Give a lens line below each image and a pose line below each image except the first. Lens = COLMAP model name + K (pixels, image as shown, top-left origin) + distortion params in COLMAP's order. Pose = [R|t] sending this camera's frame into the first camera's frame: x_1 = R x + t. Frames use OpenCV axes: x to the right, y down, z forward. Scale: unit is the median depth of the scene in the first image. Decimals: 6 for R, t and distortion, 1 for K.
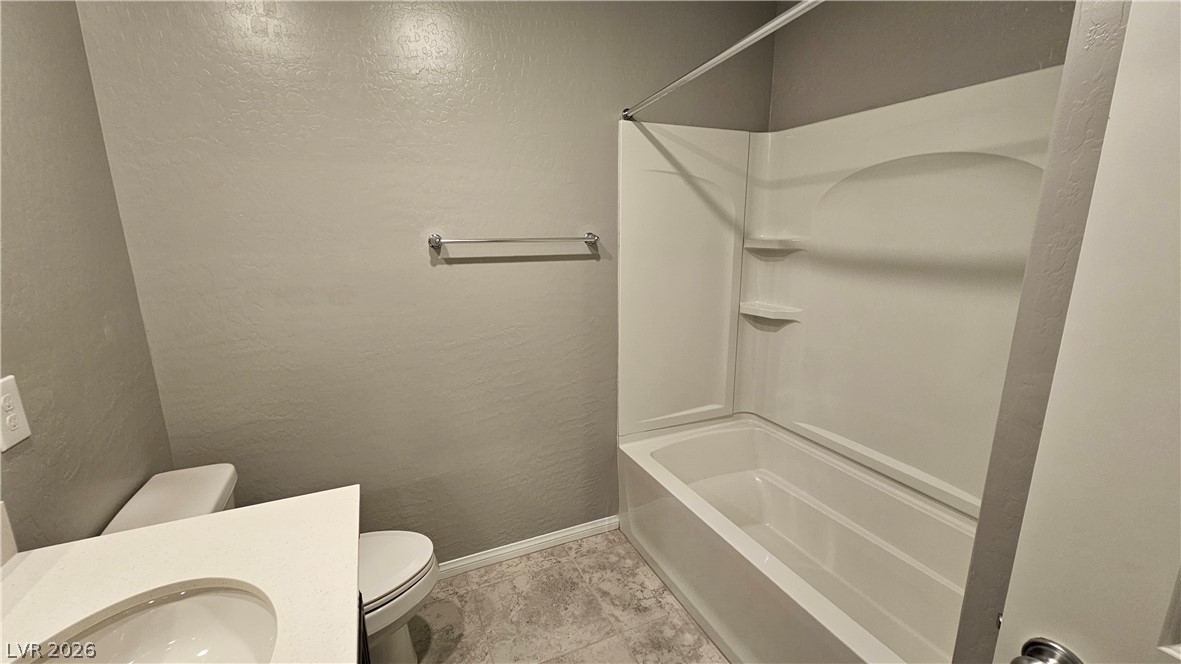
lens RADIAL K [[484.7, 0, 593.0], [0, 484.7, 338.1], [0, 0, 1]] dist [-0.000456, -0.000205]
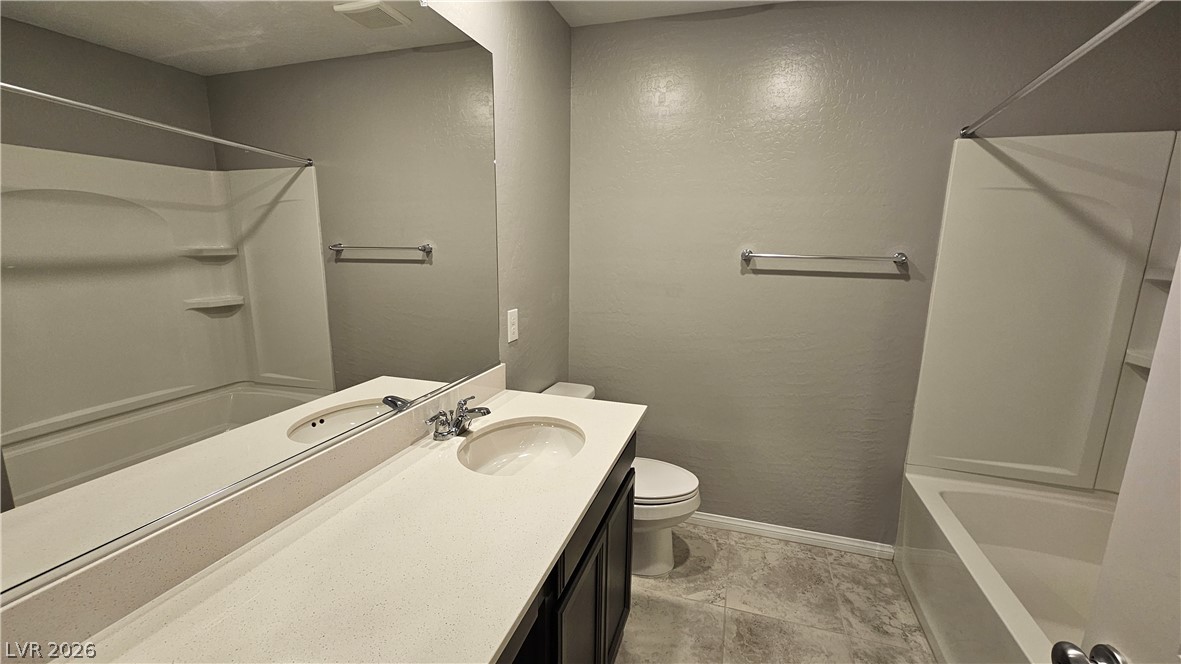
lens RADIAL K [[484.7, 0, 593.0], [0, 484.7, 338.1], [0, 0, 1]] dist [-0.000456, -0.000205]
pose [[0.742053, 0.148219, -0.653750, 0.205236], [-0.169553, 0.985037, 0.030874, 0.036514], [0.648544, 0.087935, 0.756081, -0.170121]]
